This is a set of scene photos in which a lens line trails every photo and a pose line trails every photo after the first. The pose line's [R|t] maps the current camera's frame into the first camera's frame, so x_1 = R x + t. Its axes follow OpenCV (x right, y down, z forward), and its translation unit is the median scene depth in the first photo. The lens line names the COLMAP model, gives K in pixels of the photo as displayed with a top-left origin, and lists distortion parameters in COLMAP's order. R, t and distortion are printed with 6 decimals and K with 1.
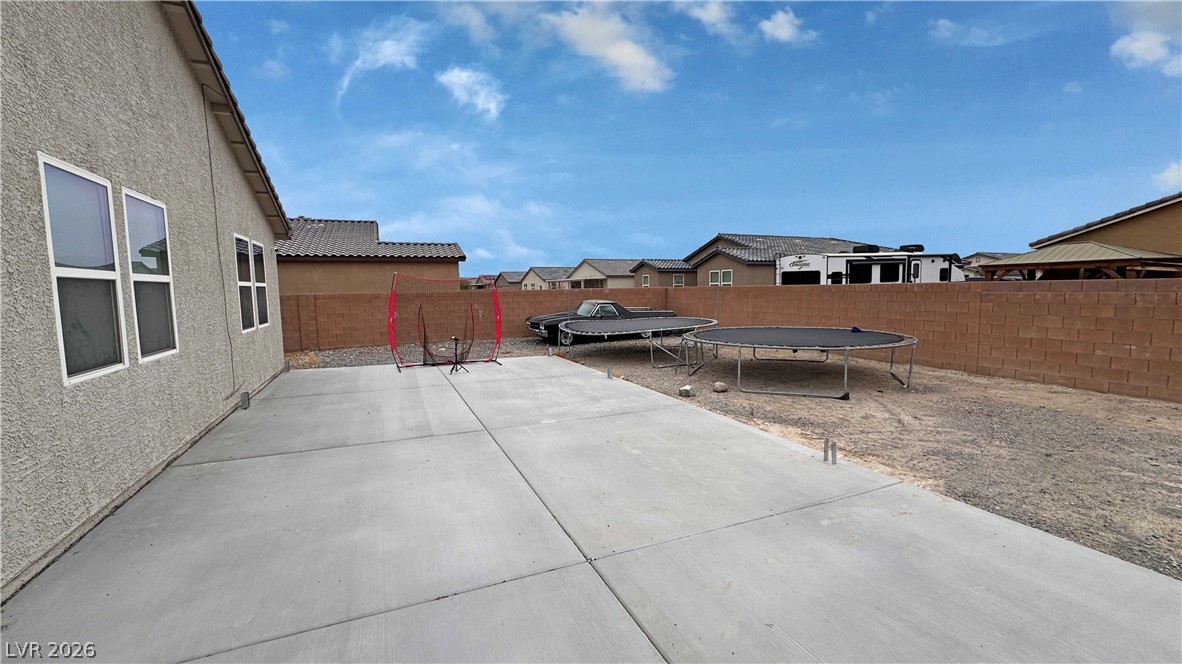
lens RADIAL K [[468.7, 0, 592.1], [0, 468.7, 327.9], [0, 0, 1]] dist [-0.002506, -0.000033]
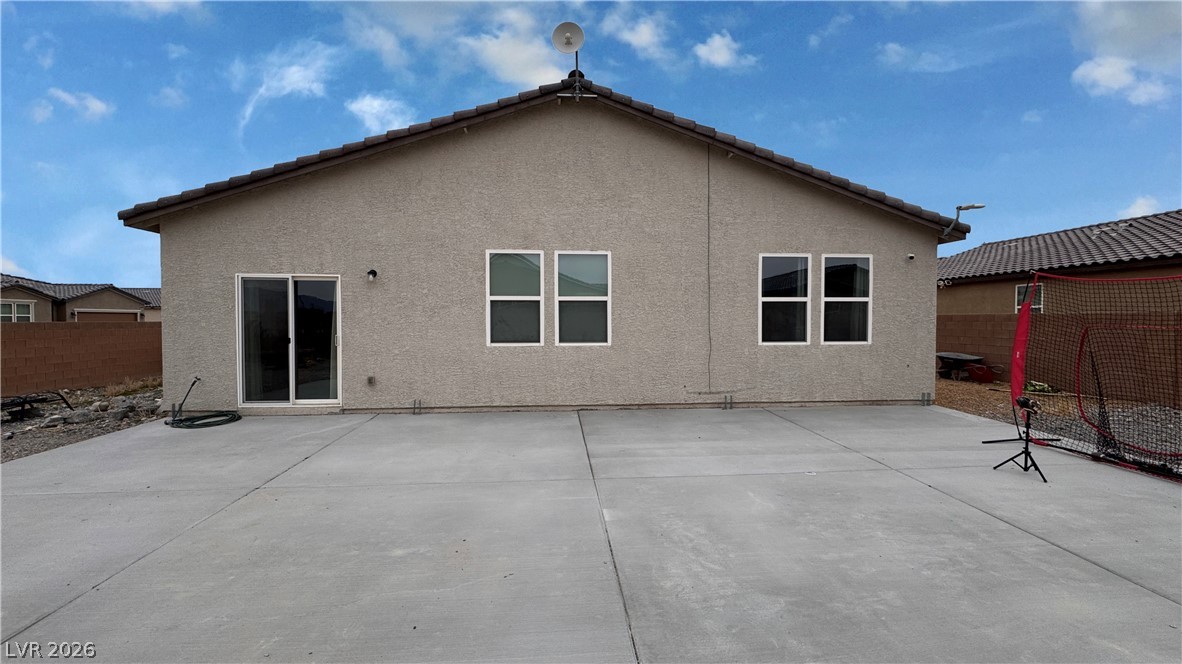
lens RADIAL K [[468.7, 0, 589.4], [0, 468.7, 331.4], [0, 0, 1]] dist [-0.002506, -0.000033]
pose [[-0.336050, 0.040490, -0.940973, 0.587881], [-0.073499, 0.994901, 0.069059, -0.095060], [0.938972, 0.092368, -0.331361, 1.422392]]
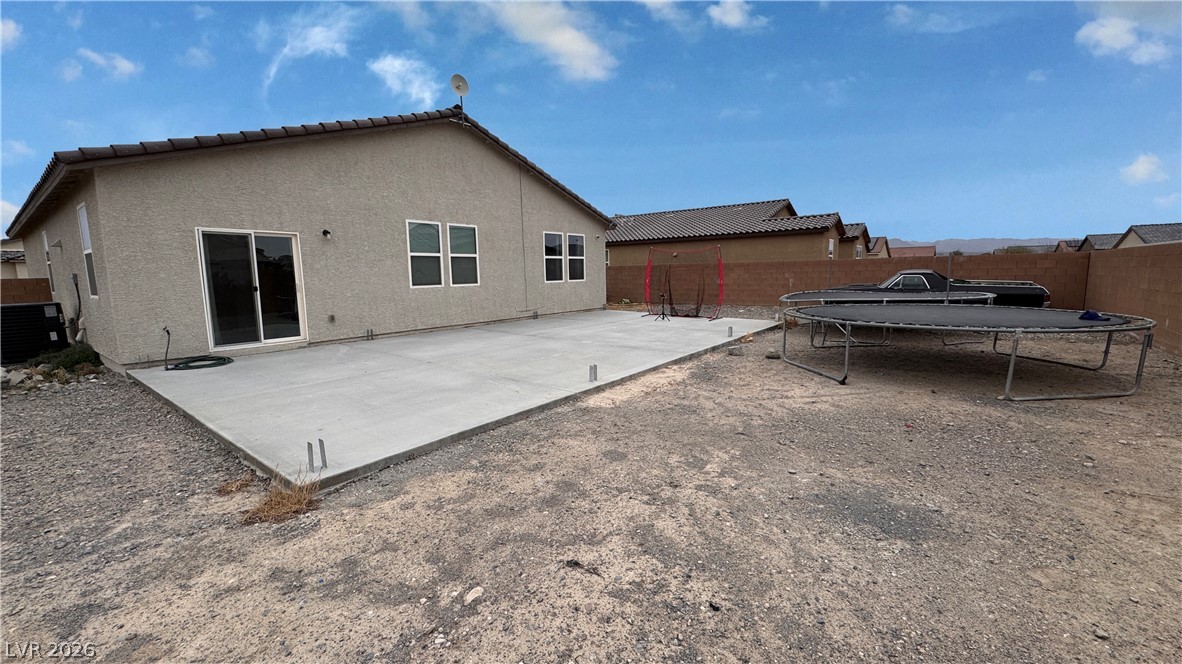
lens RADIAL K [[468.7, 0, 593.1], [0, 468.7, 332.9], [0, 0, 1]] dist [-0.002506, -0.000033]
pose [[0.478715, 0.120182, -0.869706, 1.571416], [-0.063373, 0.992733, 0.102301, 0.010191], [0.875680, 0.006143, 0.482853, 0.324344]]
